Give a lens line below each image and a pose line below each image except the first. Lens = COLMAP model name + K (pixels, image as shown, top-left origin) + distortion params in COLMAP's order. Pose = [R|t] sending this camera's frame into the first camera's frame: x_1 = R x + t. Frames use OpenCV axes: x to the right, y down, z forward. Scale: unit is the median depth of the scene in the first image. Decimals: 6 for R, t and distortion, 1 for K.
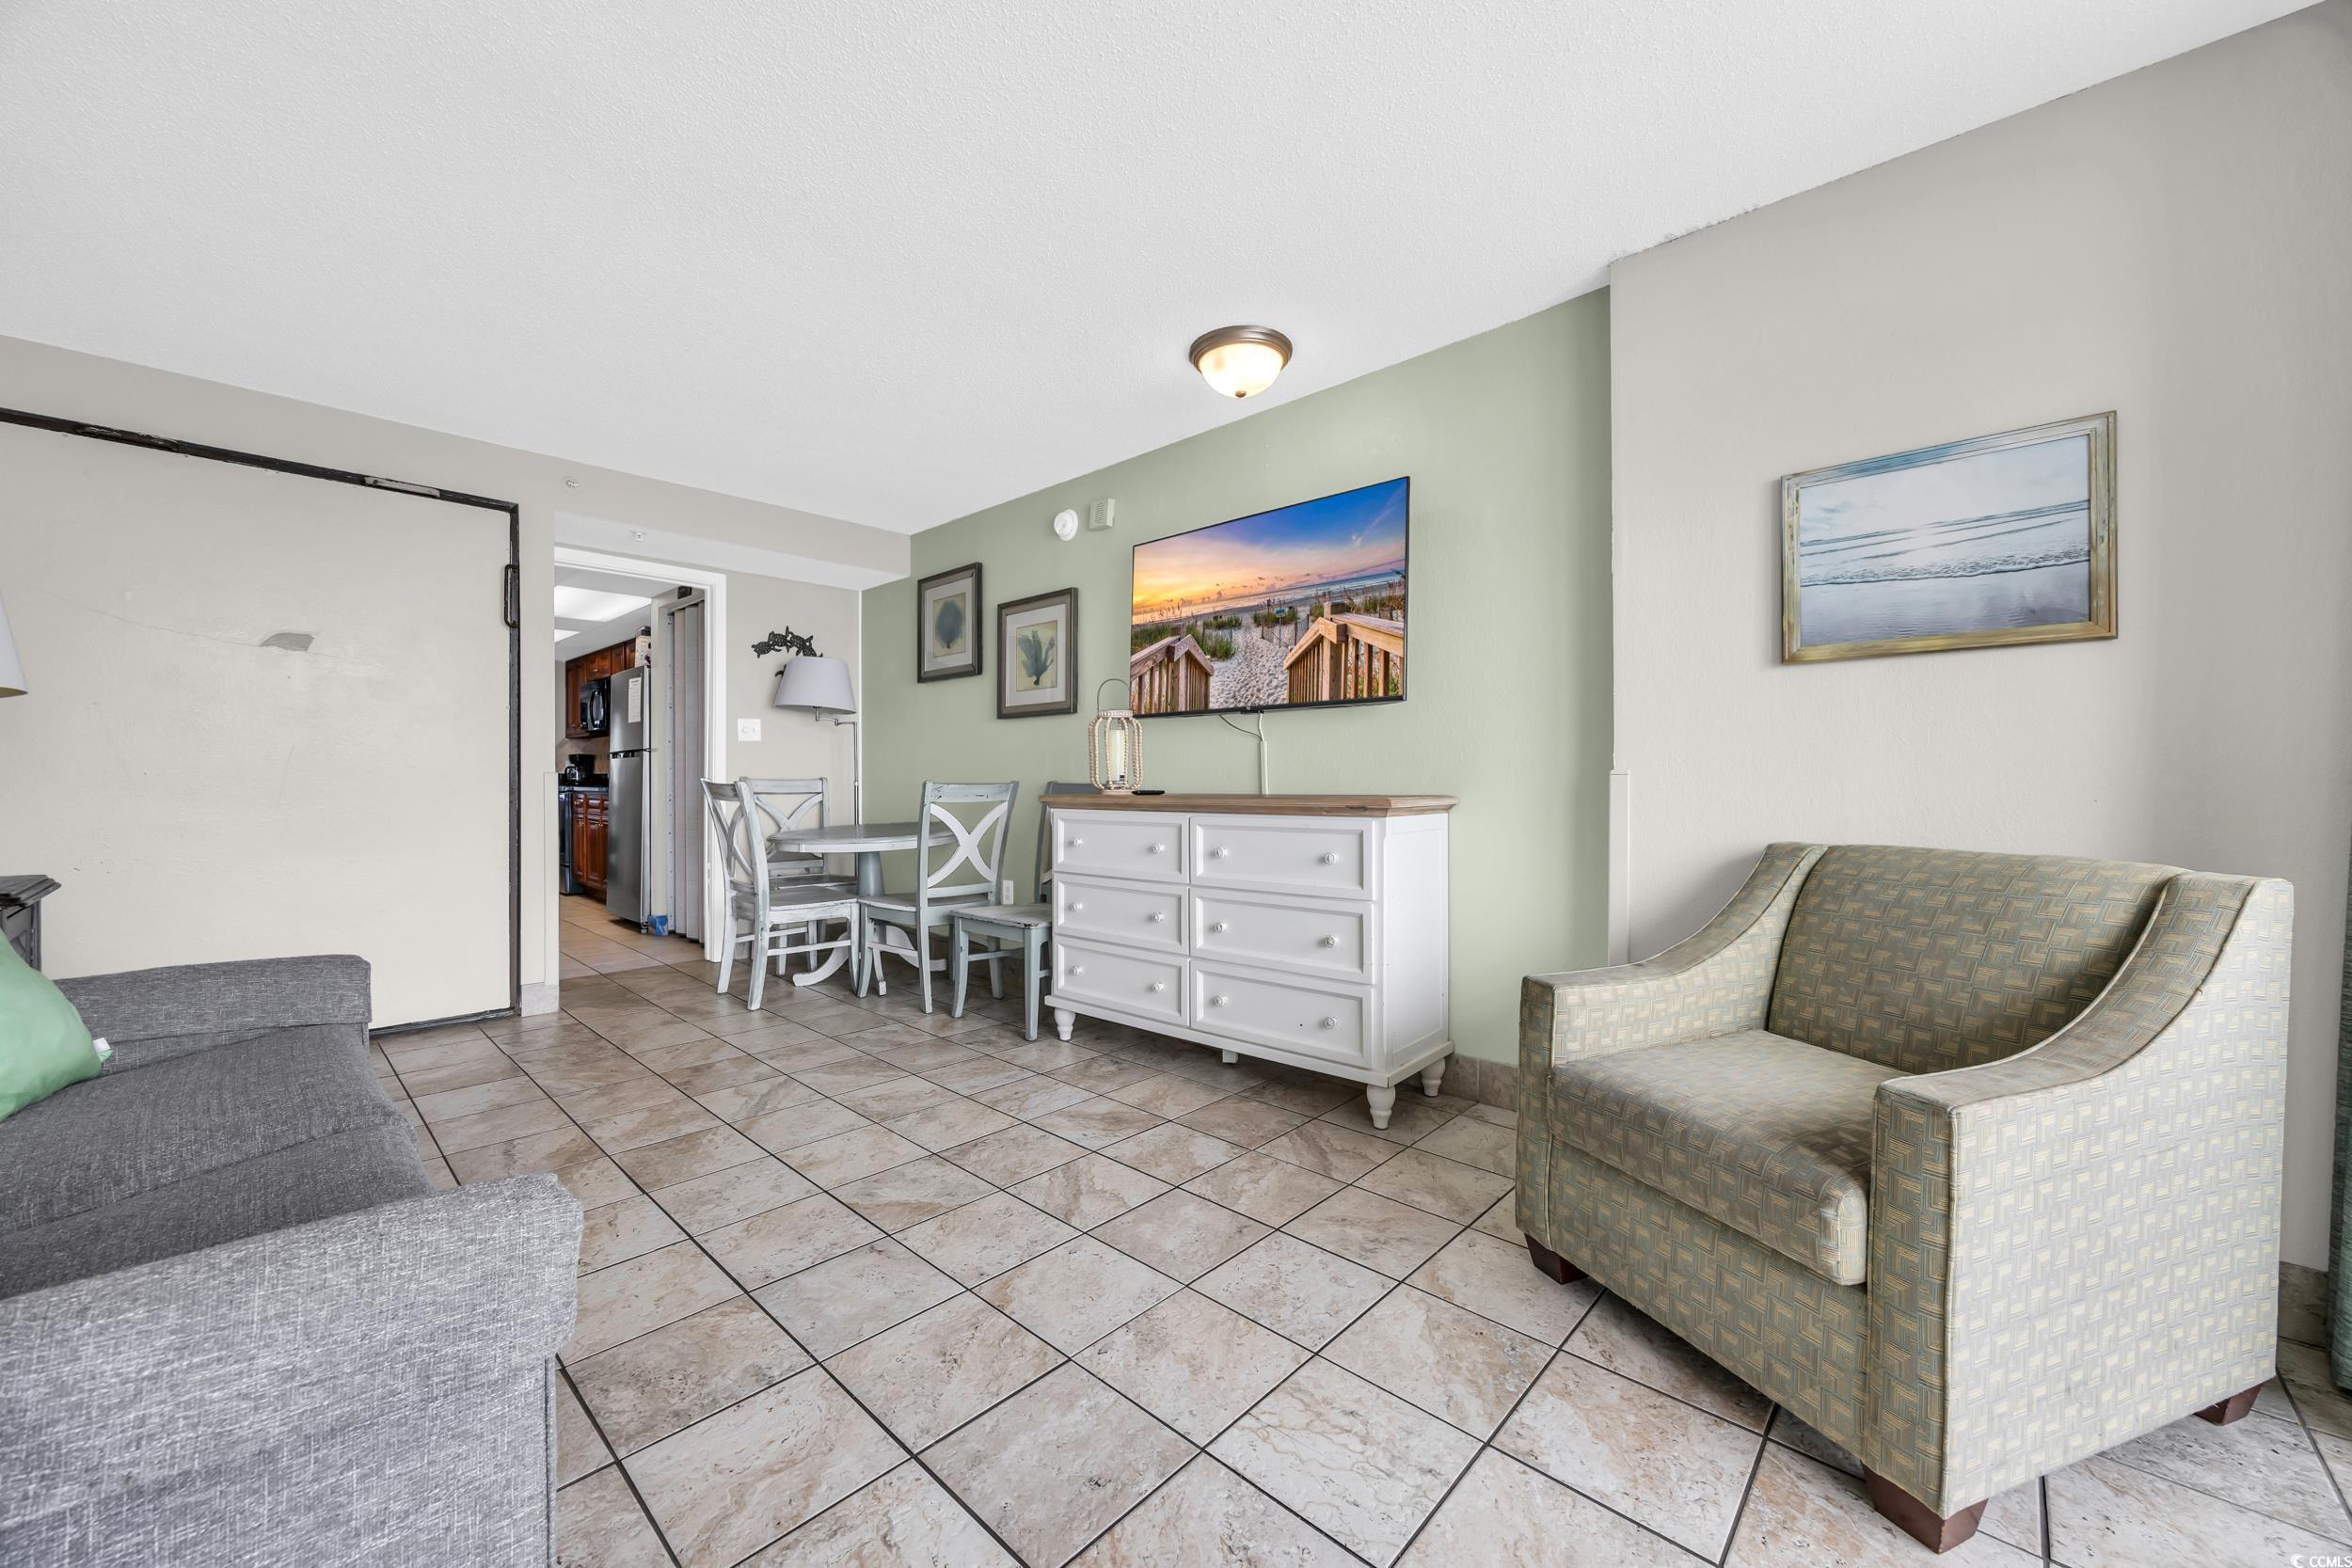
lens RADIAL K [[886.5, 0, 1156.2], [0, 886.5, 768.7], [0, 0, 1]] dist [-0.008039, 0.000642]
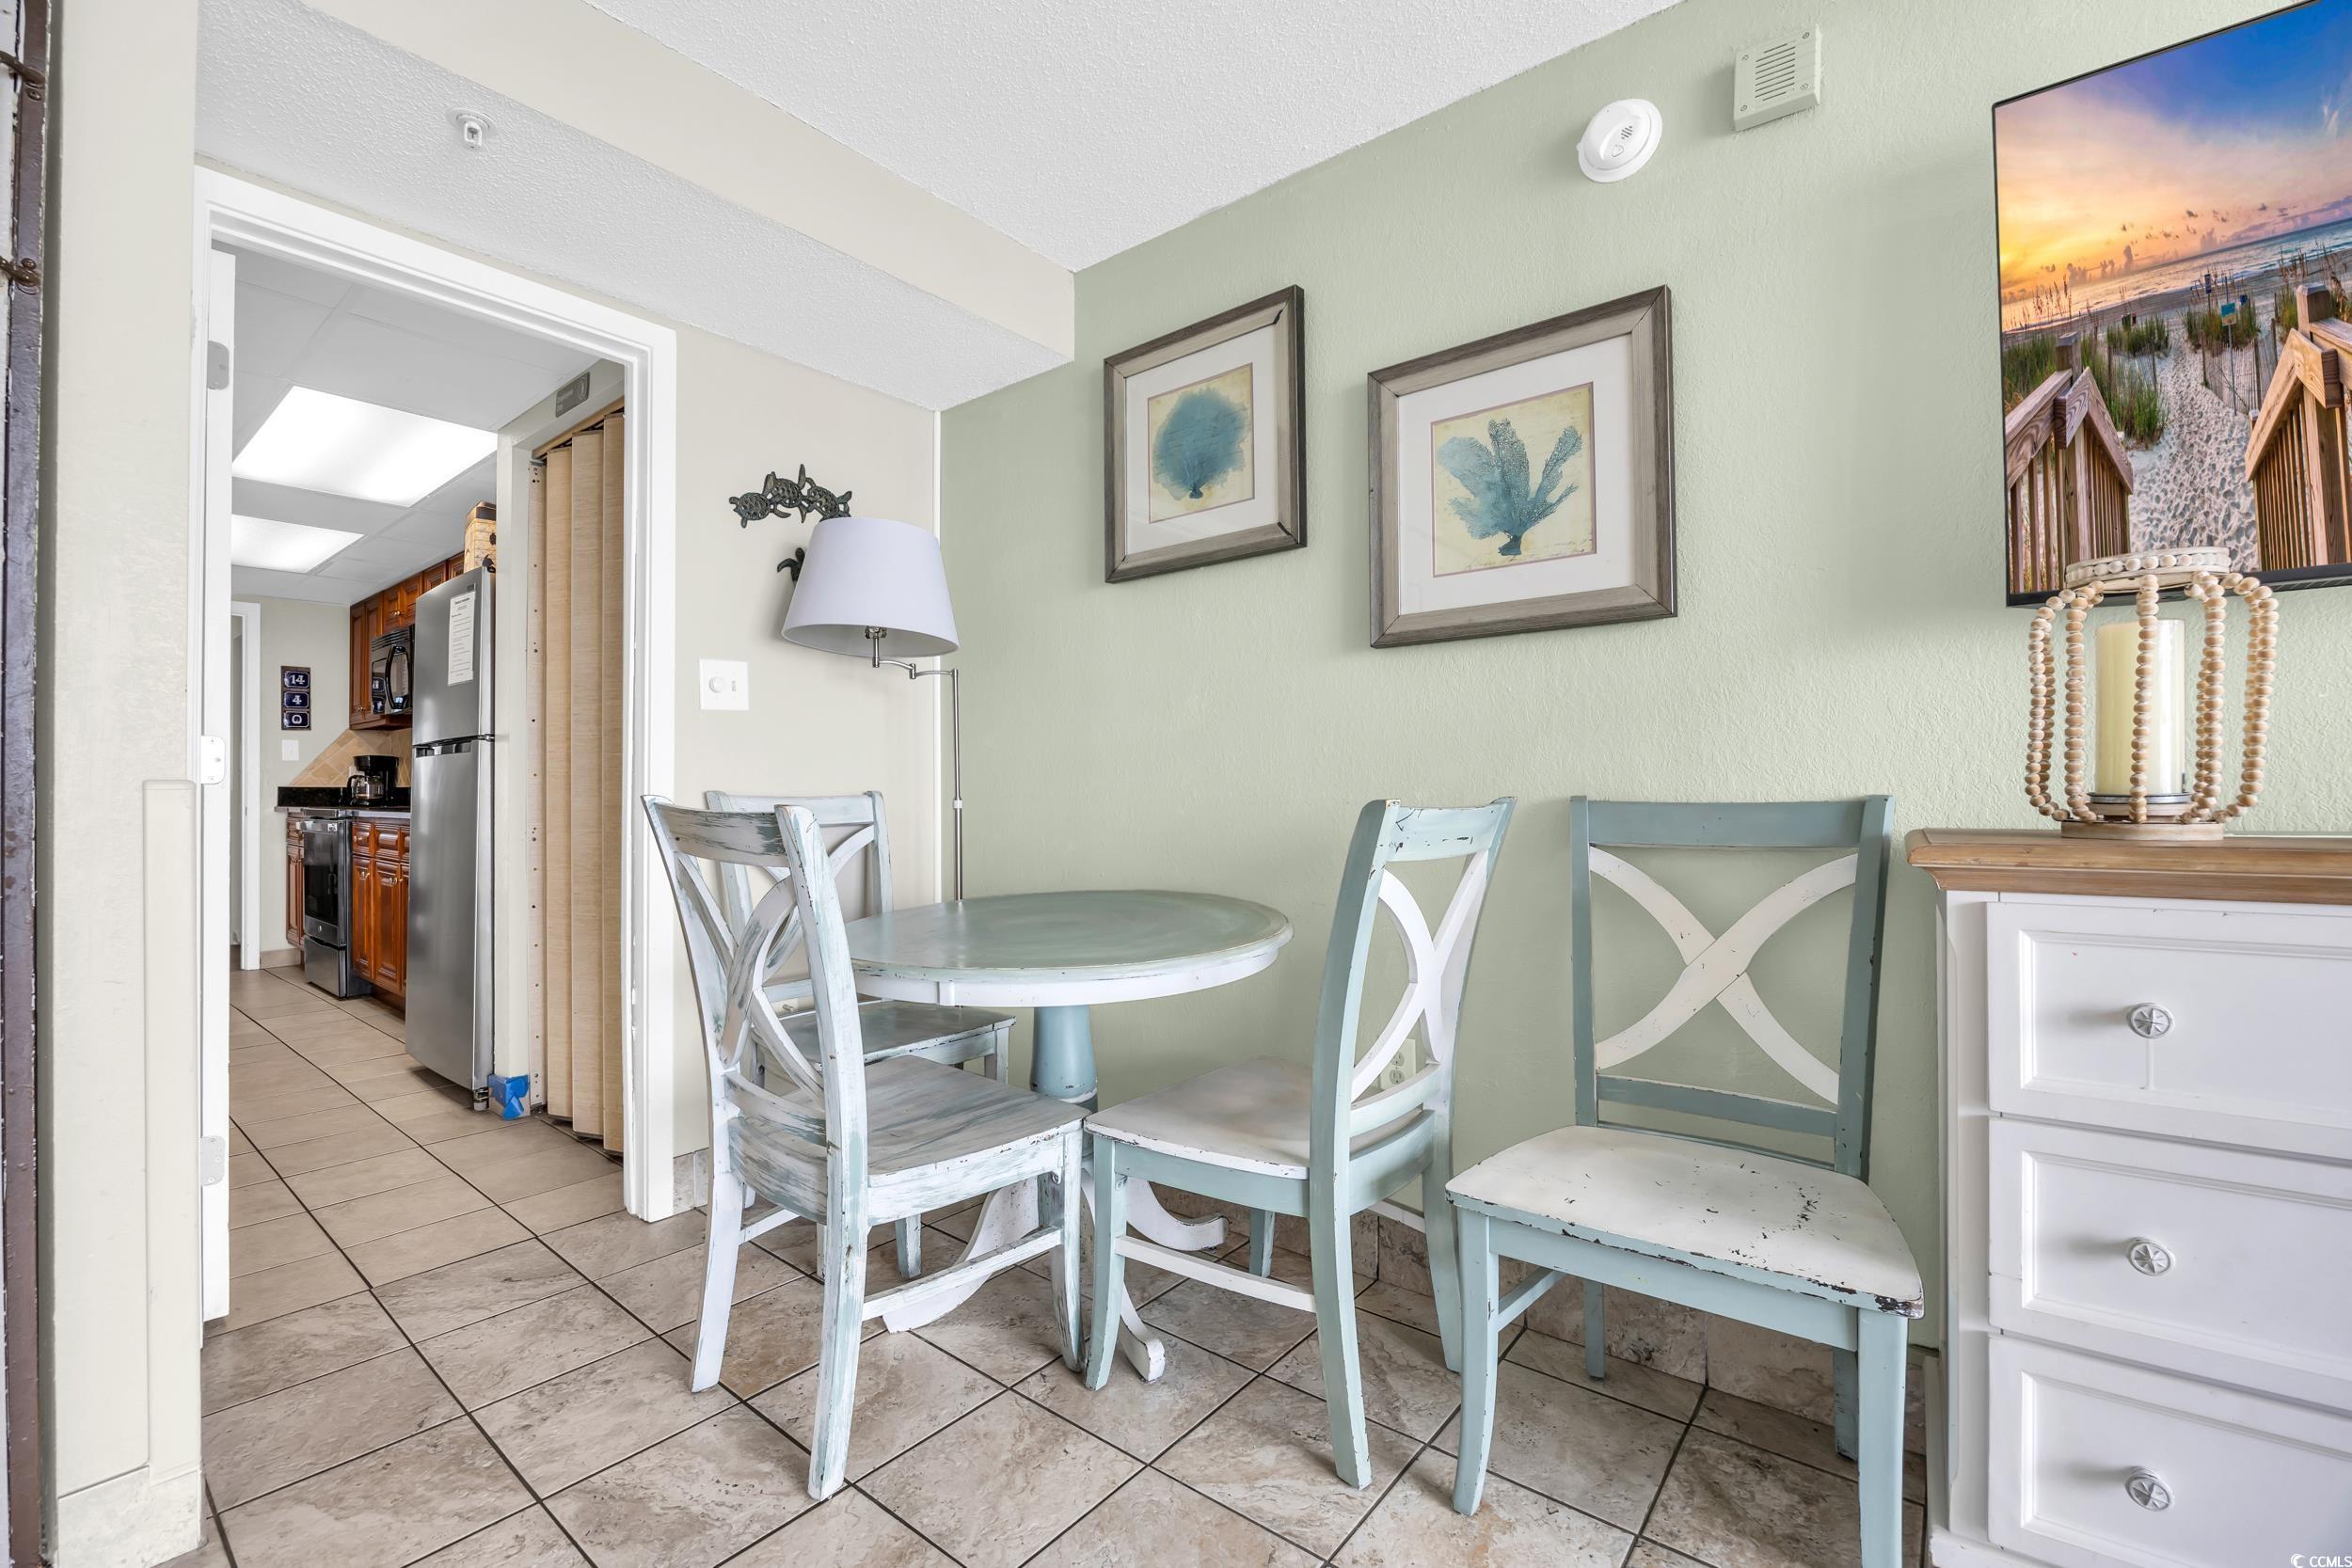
lens RADIAL K [[1011.7, 0, 1159.5], [0, 1011.7, 774.1], [0, 0, 1]] dist [-0.017391, -0.000170]
pose [[0.997574, -0.002343, 0.069576, -0.404160], [0.002914, 0.999963, -0.008105, 0.008457], [-0.069555, 0.008288, 0.997544, 0.699139]]
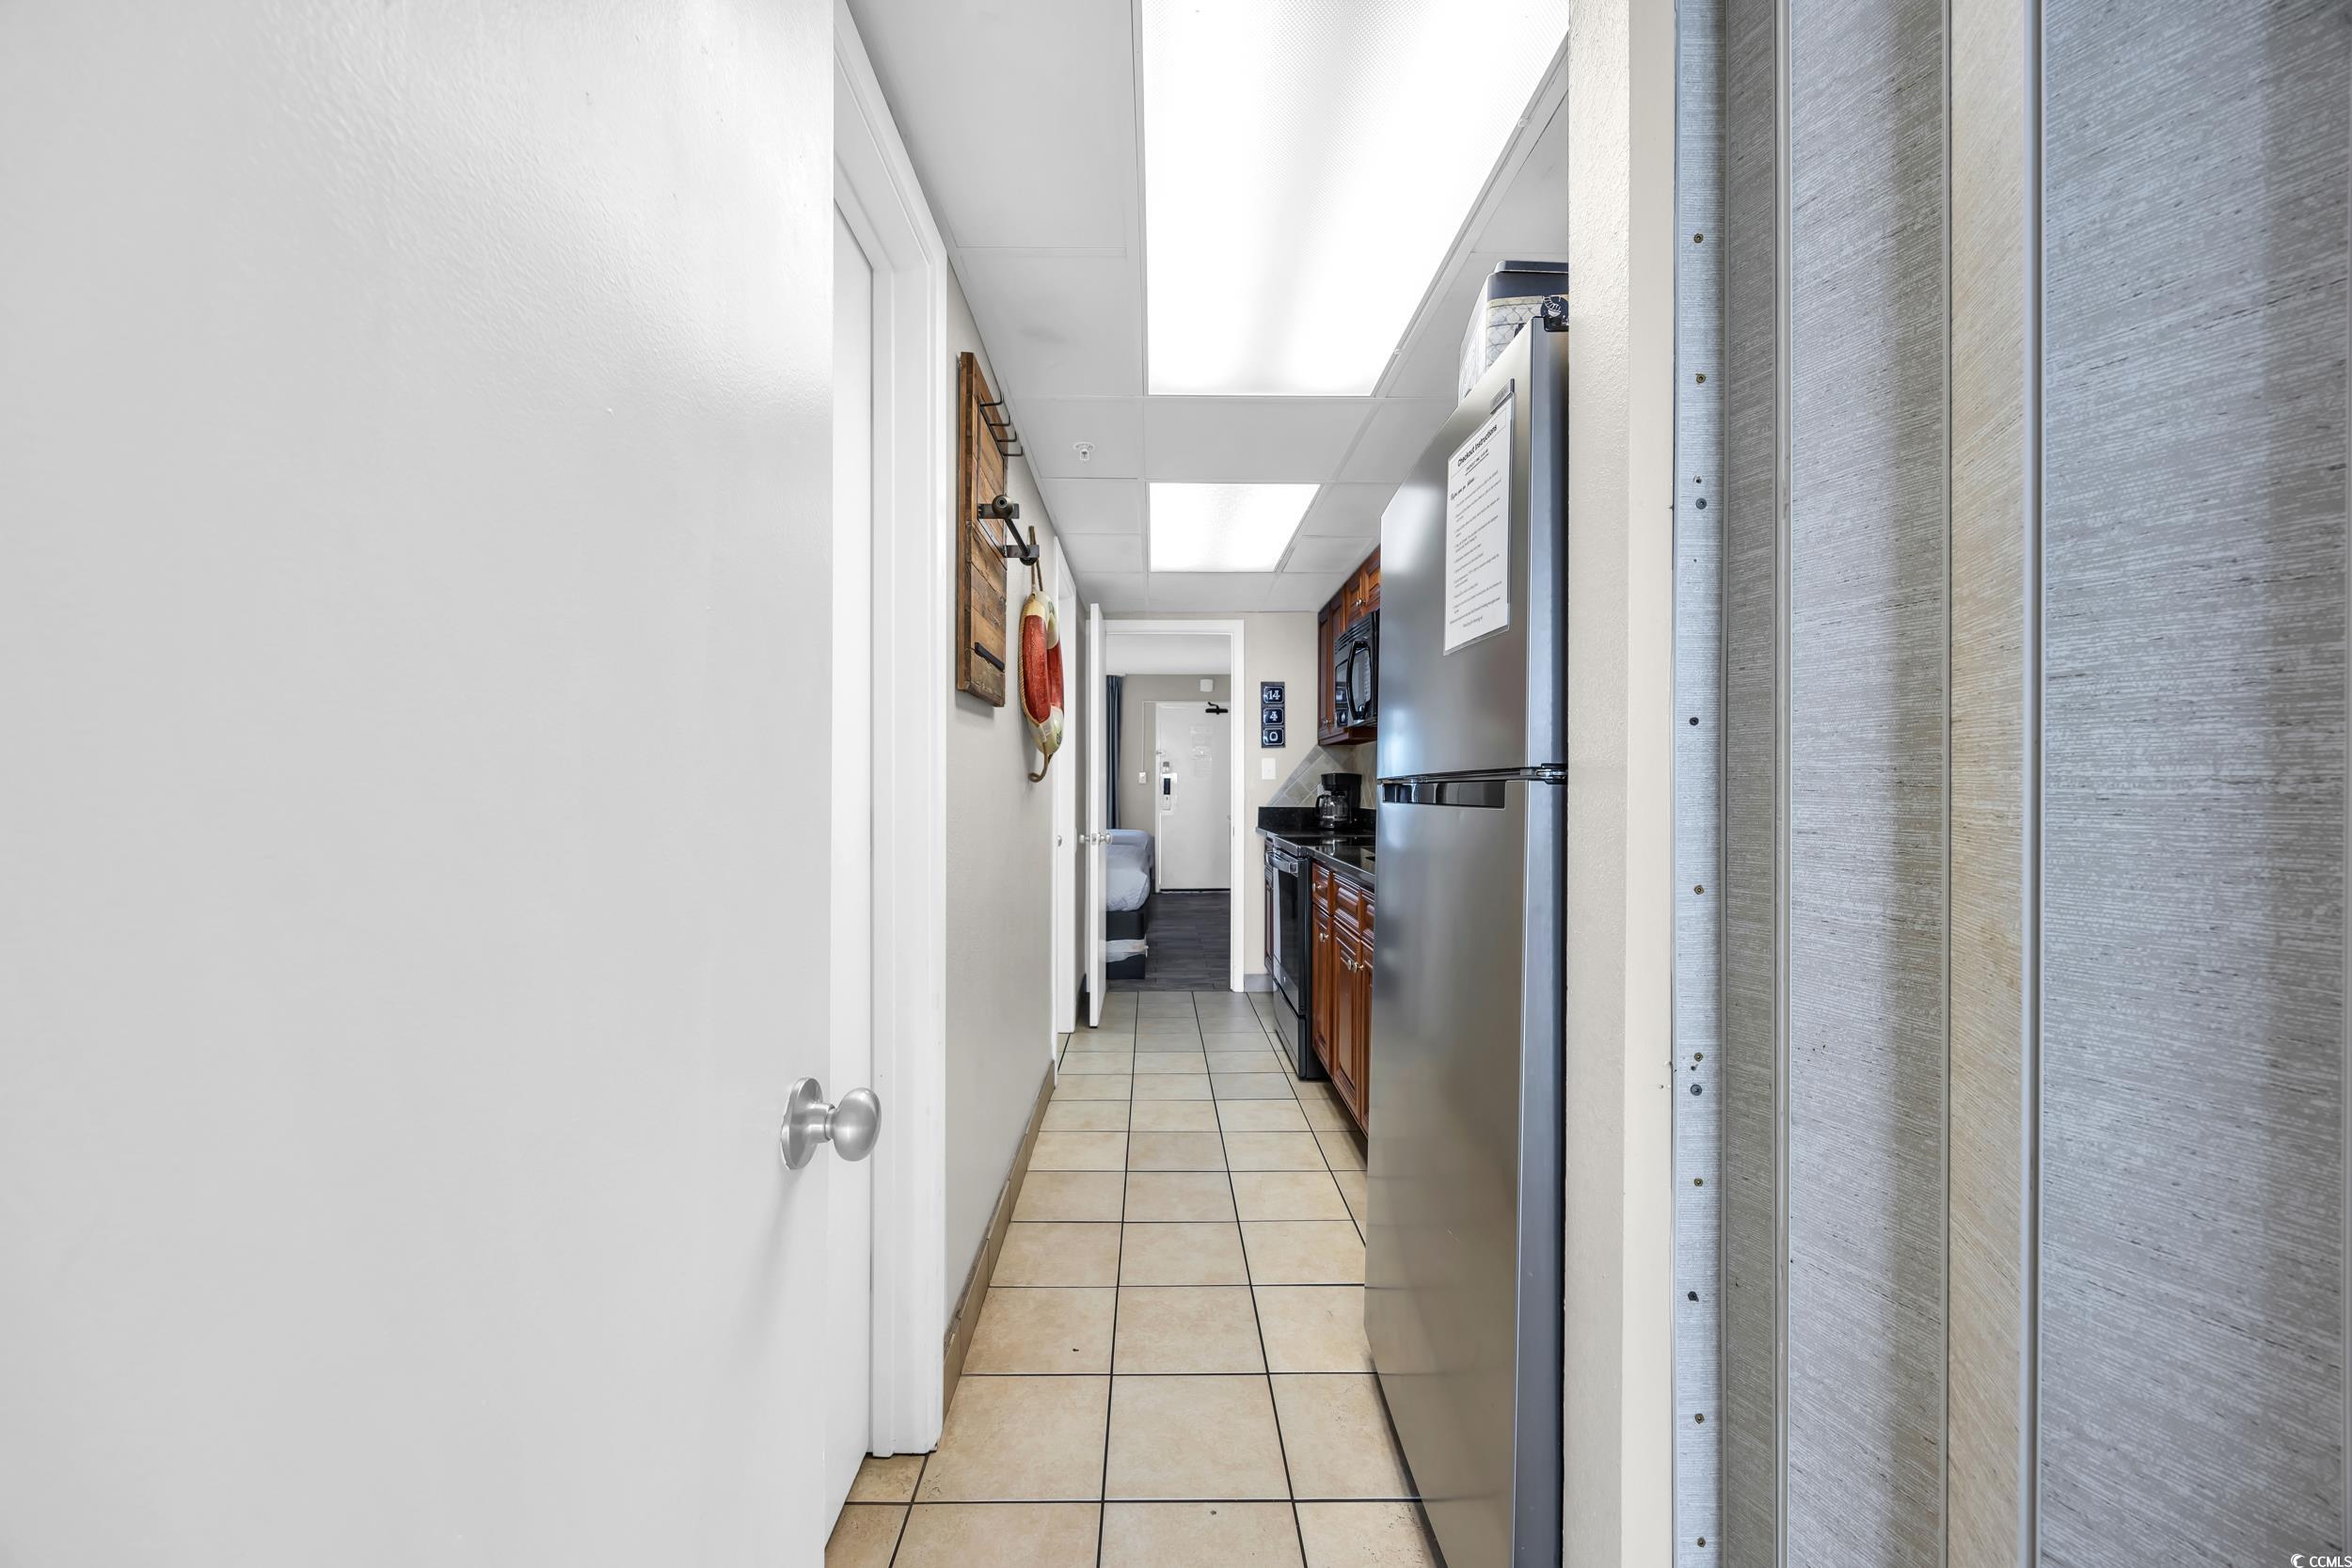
lens RADIAL K [[886.5, 0, 1173.0], [0, 886.5, 803.1], [0, 0, 1]] dist [-0.008039, 0.000642]
pose [[0.701545, 0.017255, -0.712416, -0.850314], [0.001966, 0.999656, 0.026149, -0.034174], [0.712623, -0.019745, 0.701270, 1.389081]]
